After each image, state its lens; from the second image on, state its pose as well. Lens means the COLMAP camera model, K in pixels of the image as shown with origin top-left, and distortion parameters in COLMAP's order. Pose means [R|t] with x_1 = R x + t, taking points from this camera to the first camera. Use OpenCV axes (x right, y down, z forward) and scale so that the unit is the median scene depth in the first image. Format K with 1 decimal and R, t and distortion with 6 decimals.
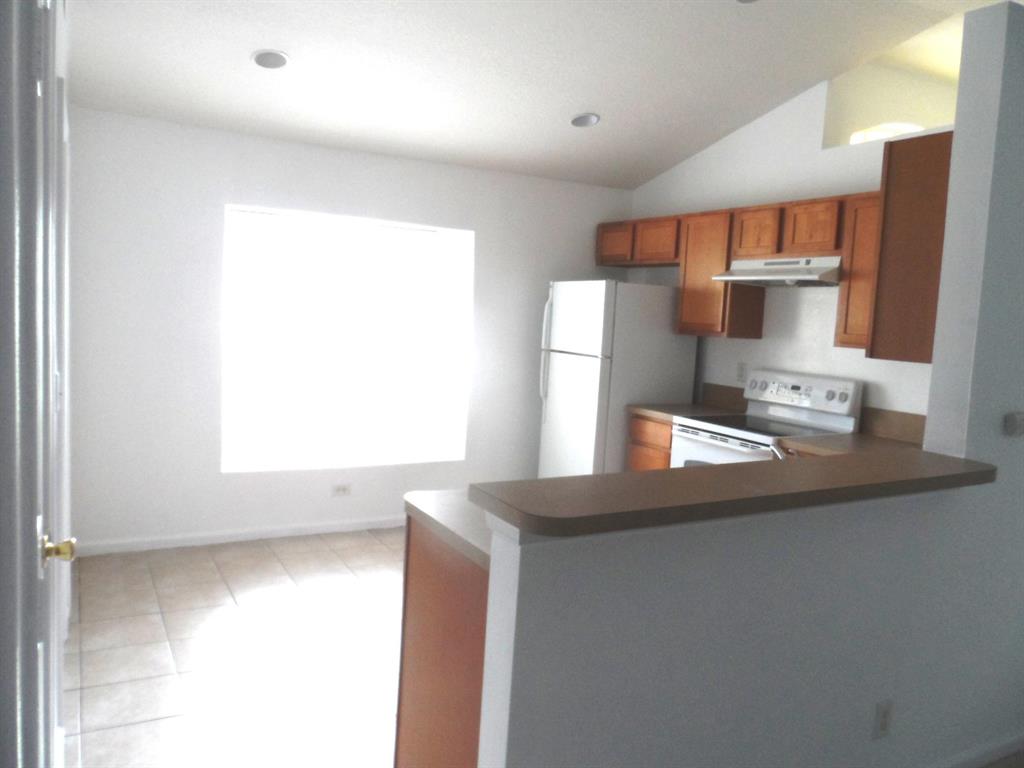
lens RADIAL K [[762.1, 0, 512.0], [0, 762.1, 384.0], [0, 0, 1]] dist [-0.029815, -0.002754]
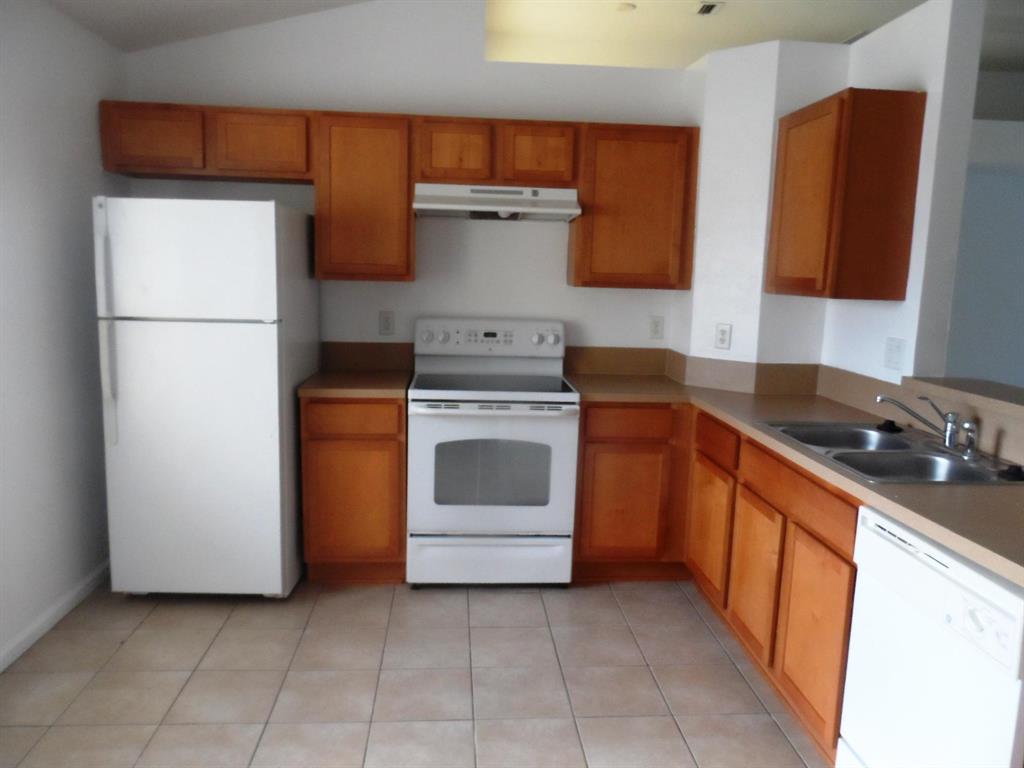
lens RADIAL K [[754.4, 0, 512.0], [0, 754.4, 384.0], [0, 0, 1]] dist [-0.032177, 0.000136]
pose [[0.423117, -0.169353, 0.890108, -0.411555], [0.078936, 0.985532, 0.149986, -0.068777], [-0.902630, 0.006800, 0.430363, 0.595319]]
